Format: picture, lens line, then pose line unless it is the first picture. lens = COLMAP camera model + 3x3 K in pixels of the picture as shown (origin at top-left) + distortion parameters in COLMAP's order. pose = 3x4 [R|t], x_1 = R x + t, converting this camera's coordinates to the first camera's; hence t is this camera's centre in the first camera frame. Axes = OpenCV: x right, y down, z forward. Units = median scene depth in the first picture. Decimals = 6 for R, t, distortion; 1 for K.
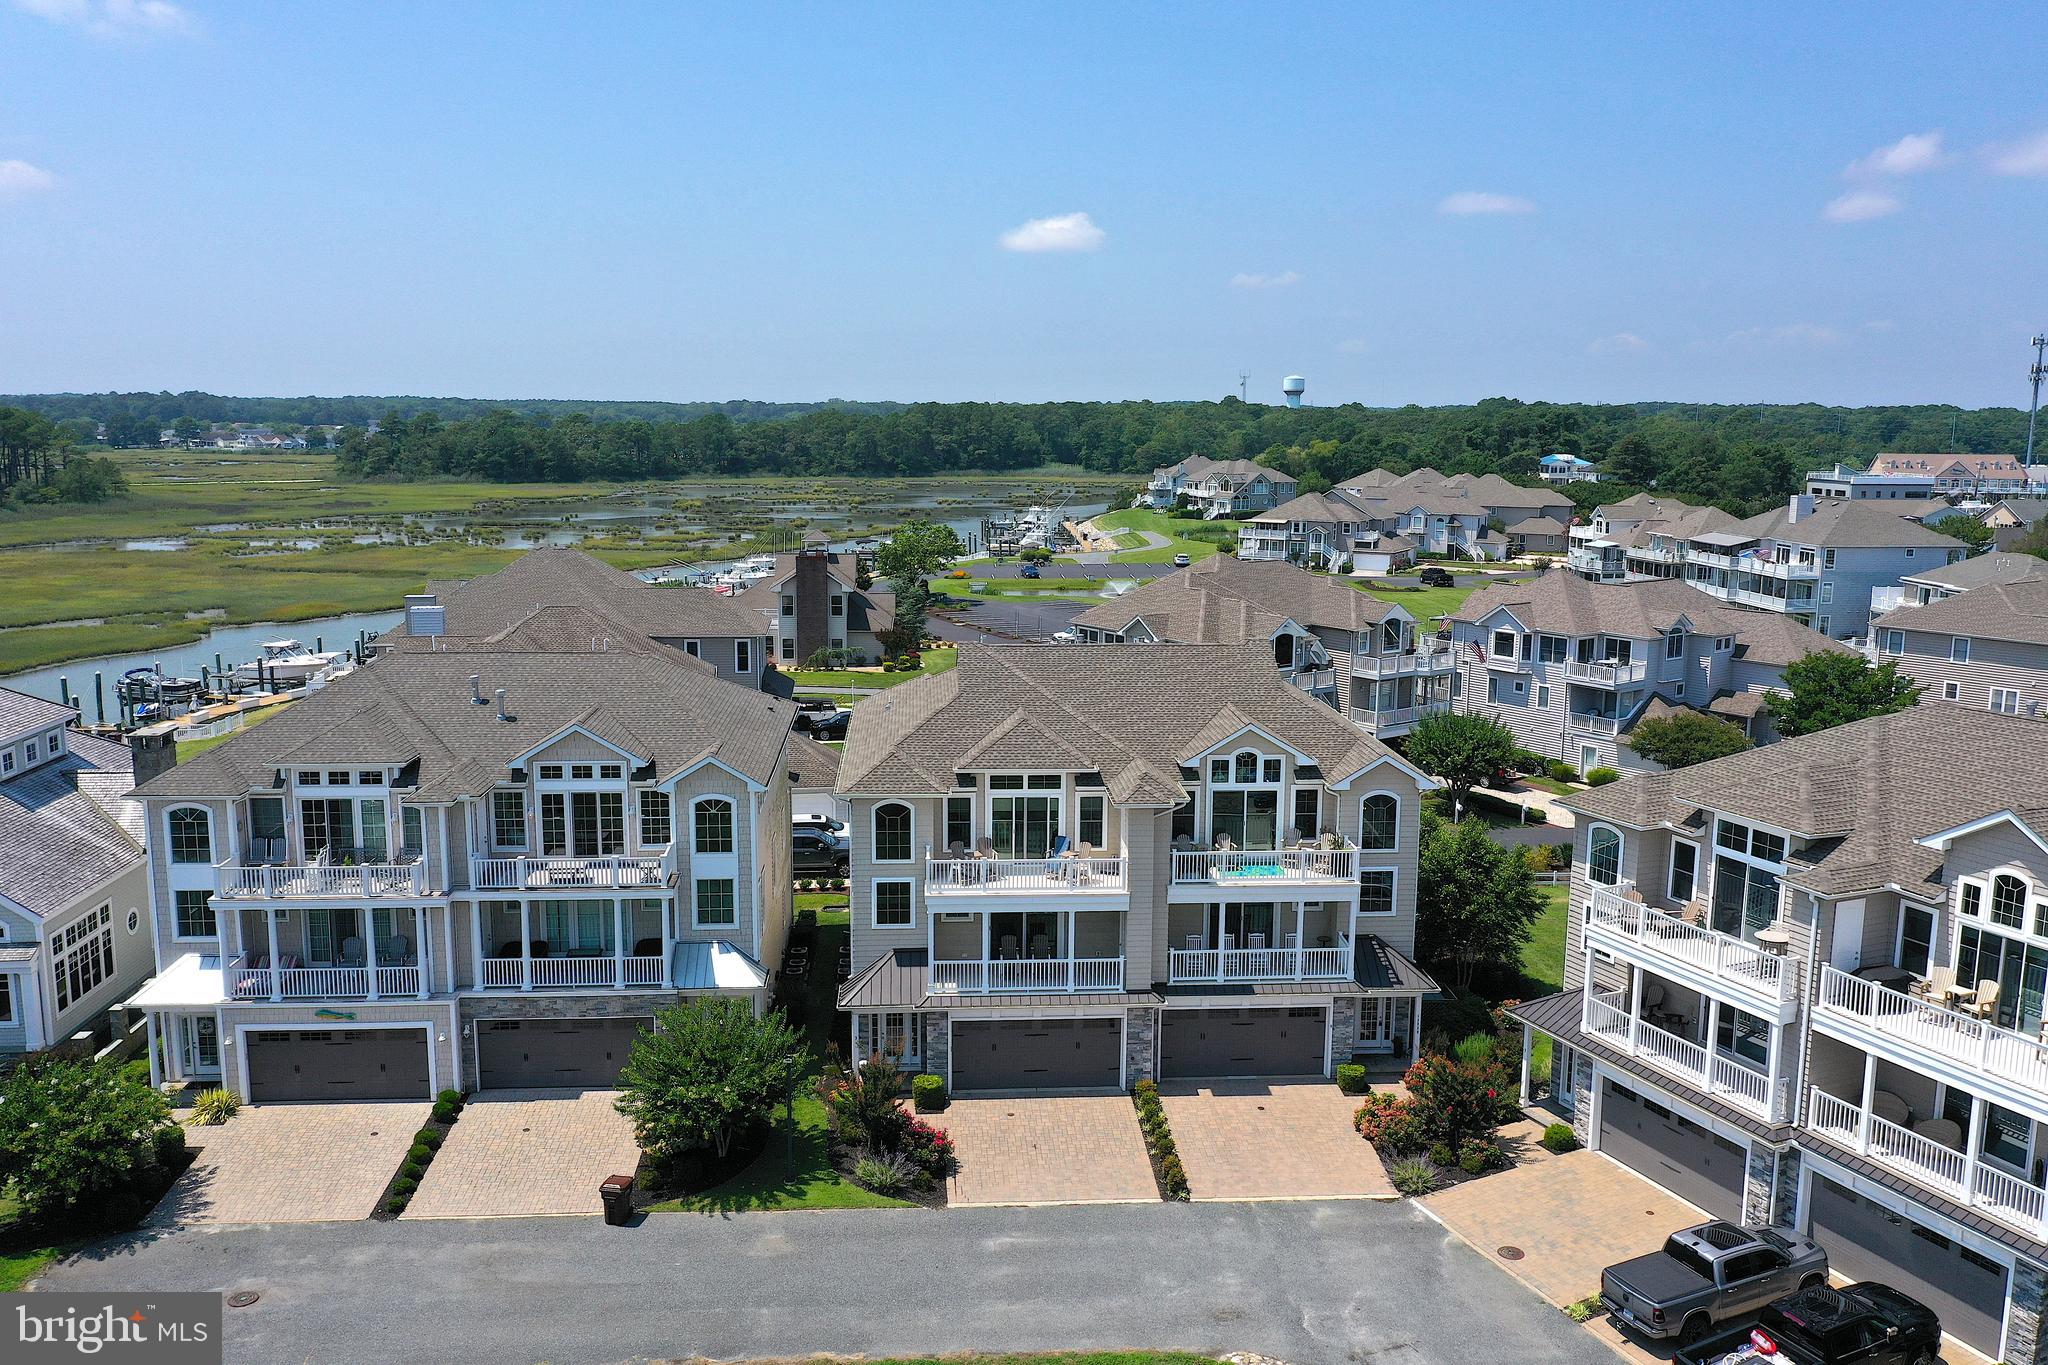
lens RADIAL K [[1610.6, 0, 1032.3], [0, 1610.6, 679.3], [0, 0, 1]] dist [0.004769, -0.006379]
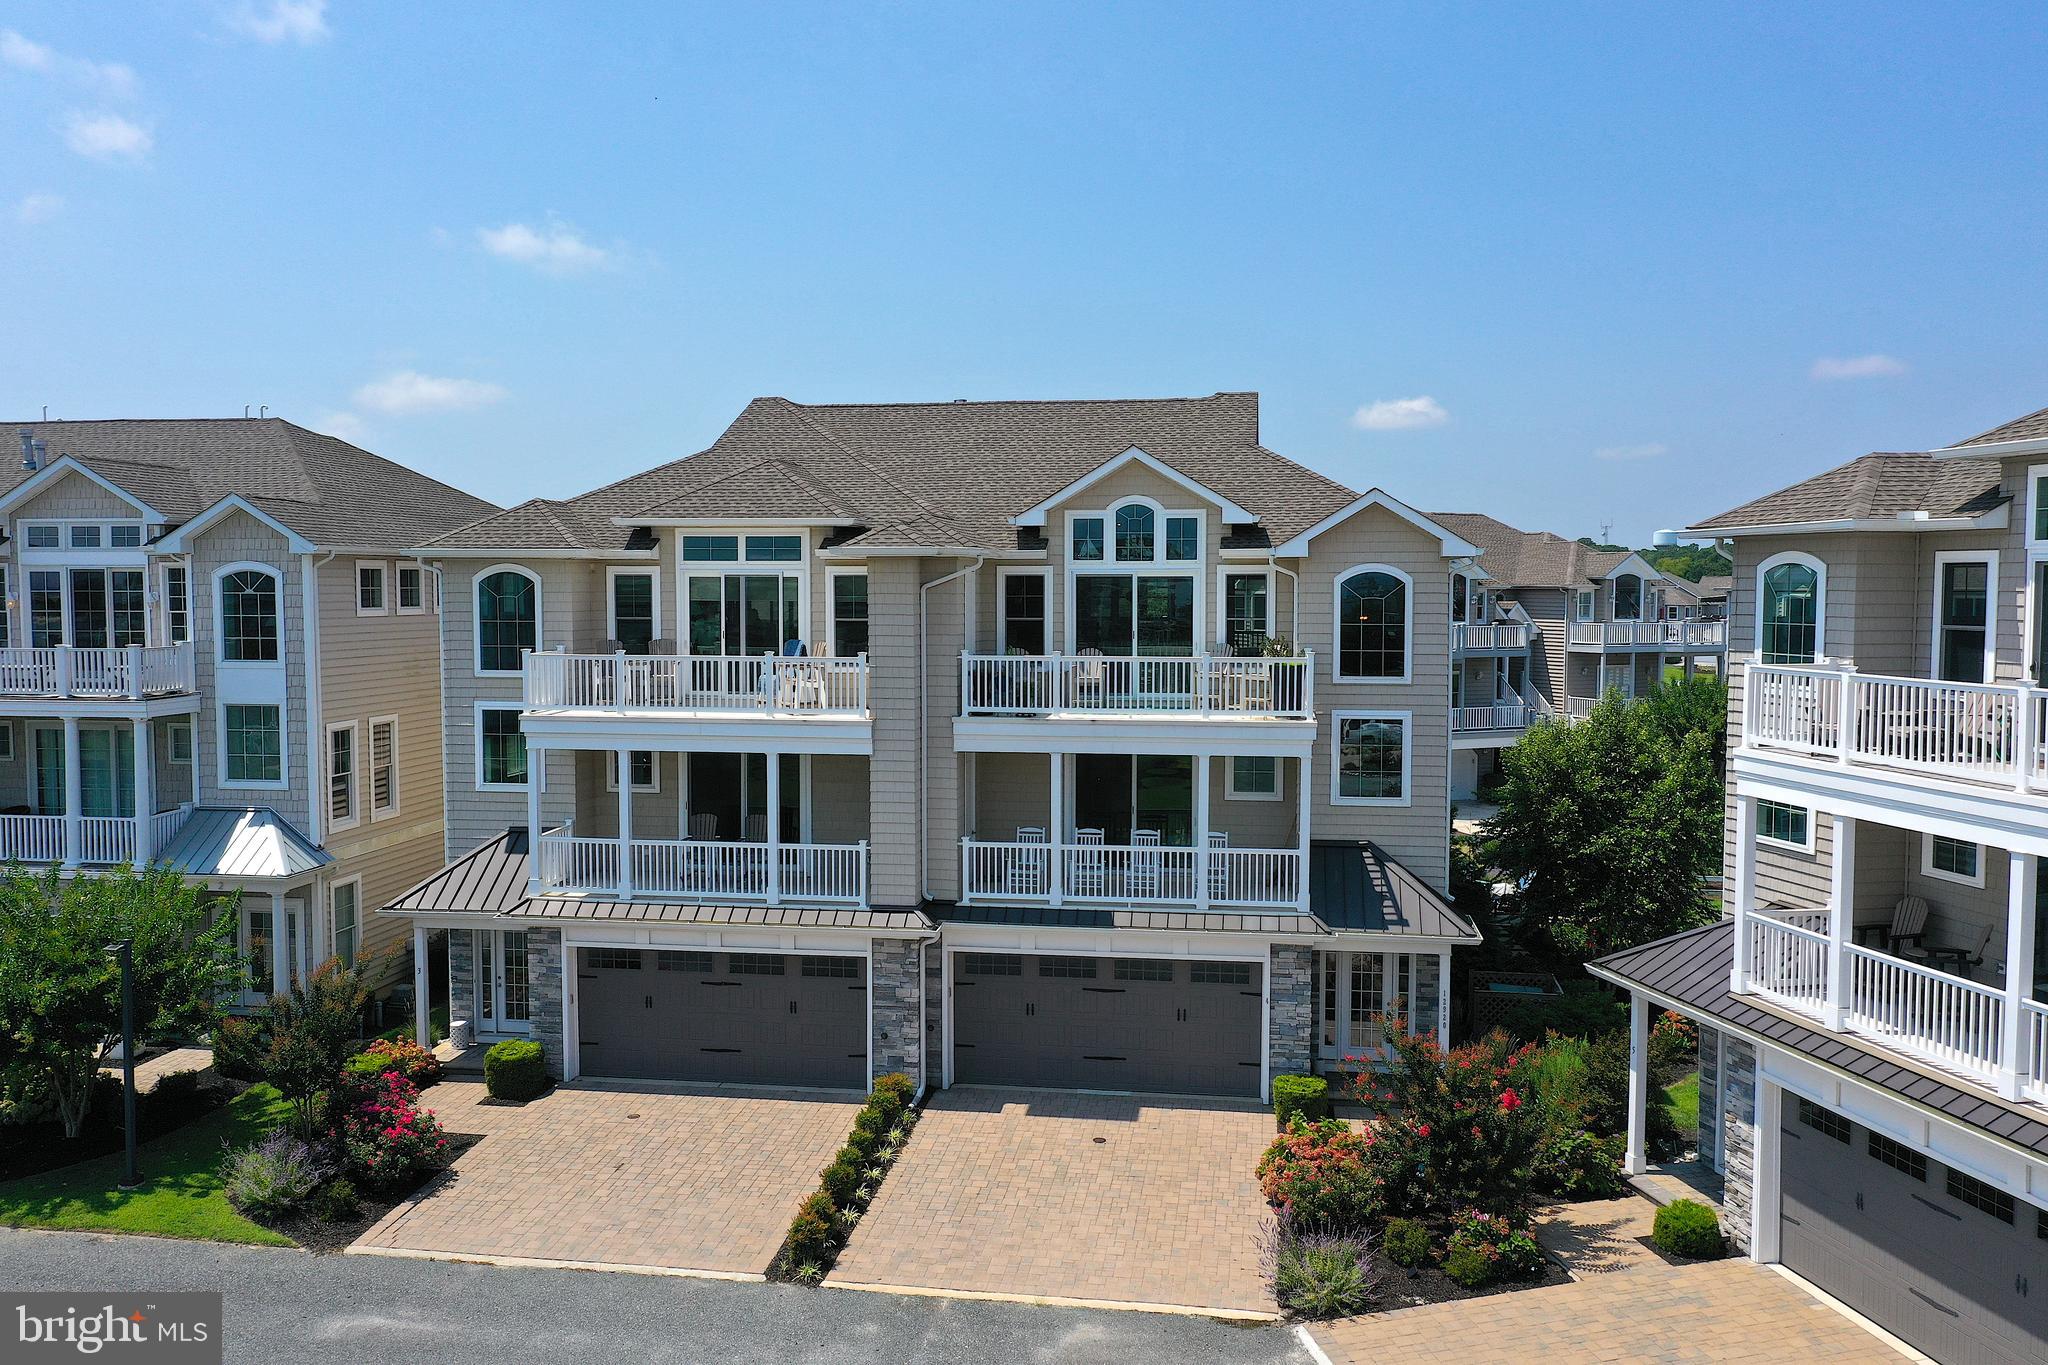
lens RADIAL K [[1610.6, 0, 1033.2], [0, 1610.6, 680.1], [0, 0, 1]] dist [0.004769, -0.006379]
pose [[0.975882, 0.005493, -0.218228, 0.227937], [-0.028522, 0.994322, -0.102519, 0.169460], [0.216426, 0.106271, 0.970498, 0.467885]]
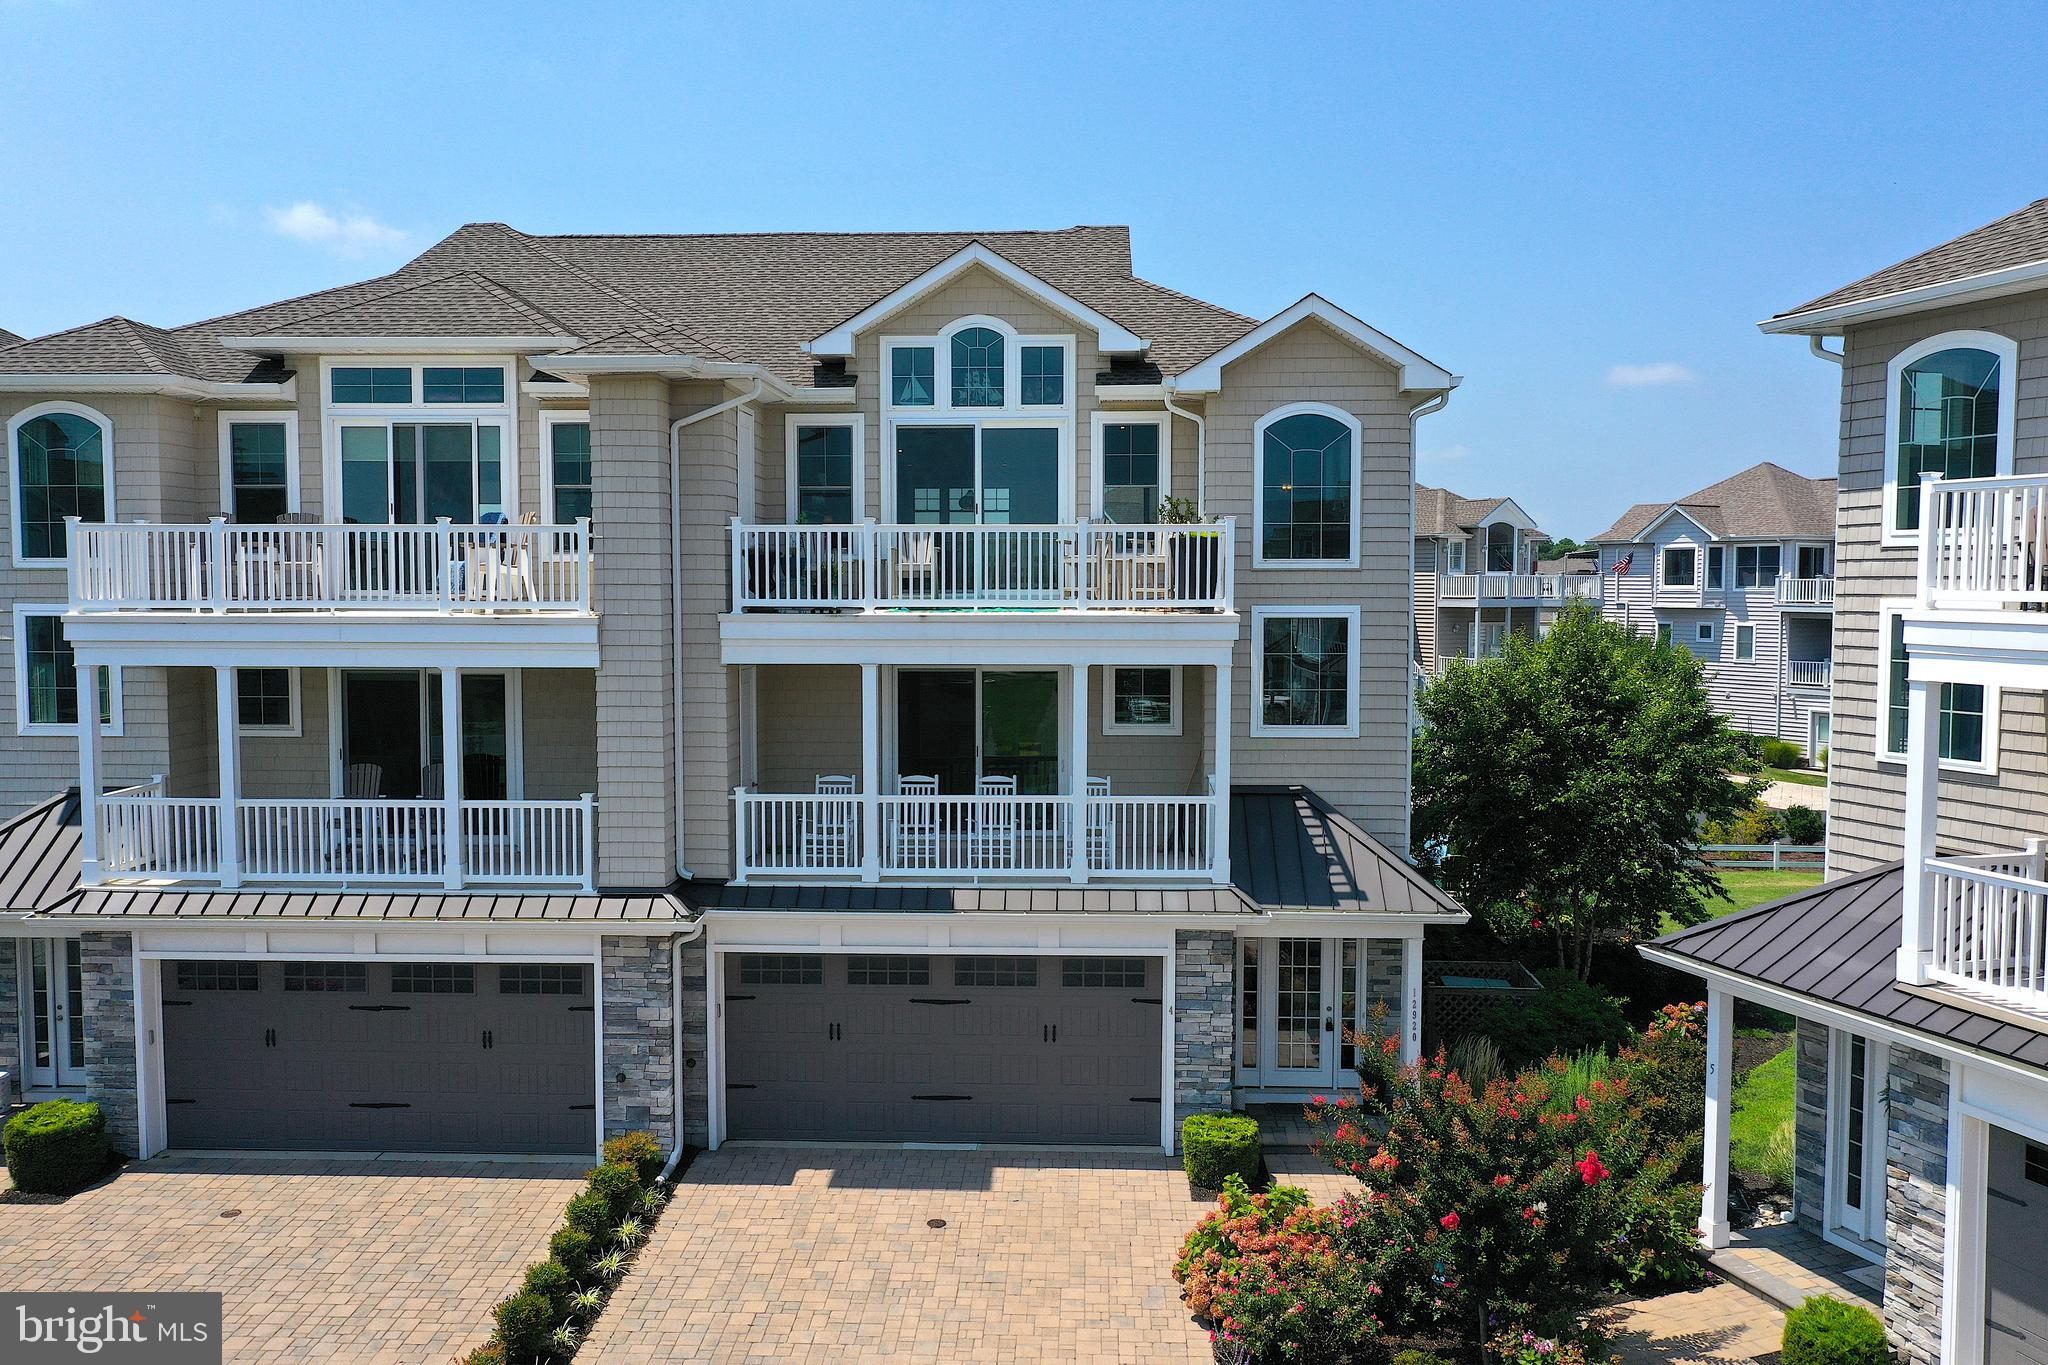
lens RADIAL K [[1610.6, 0, 1030.7], [0, 1610.6, 681.1], [0, 0, 1]] dist [0.004769, -0.006379]
pose [[0.993910, -0.001226, -0.110190, 0.196758], [-0.010249, 0.994576, -0.103506, 0.180768], [0.109719, 0.104005, 0.988506, 0.628060]]
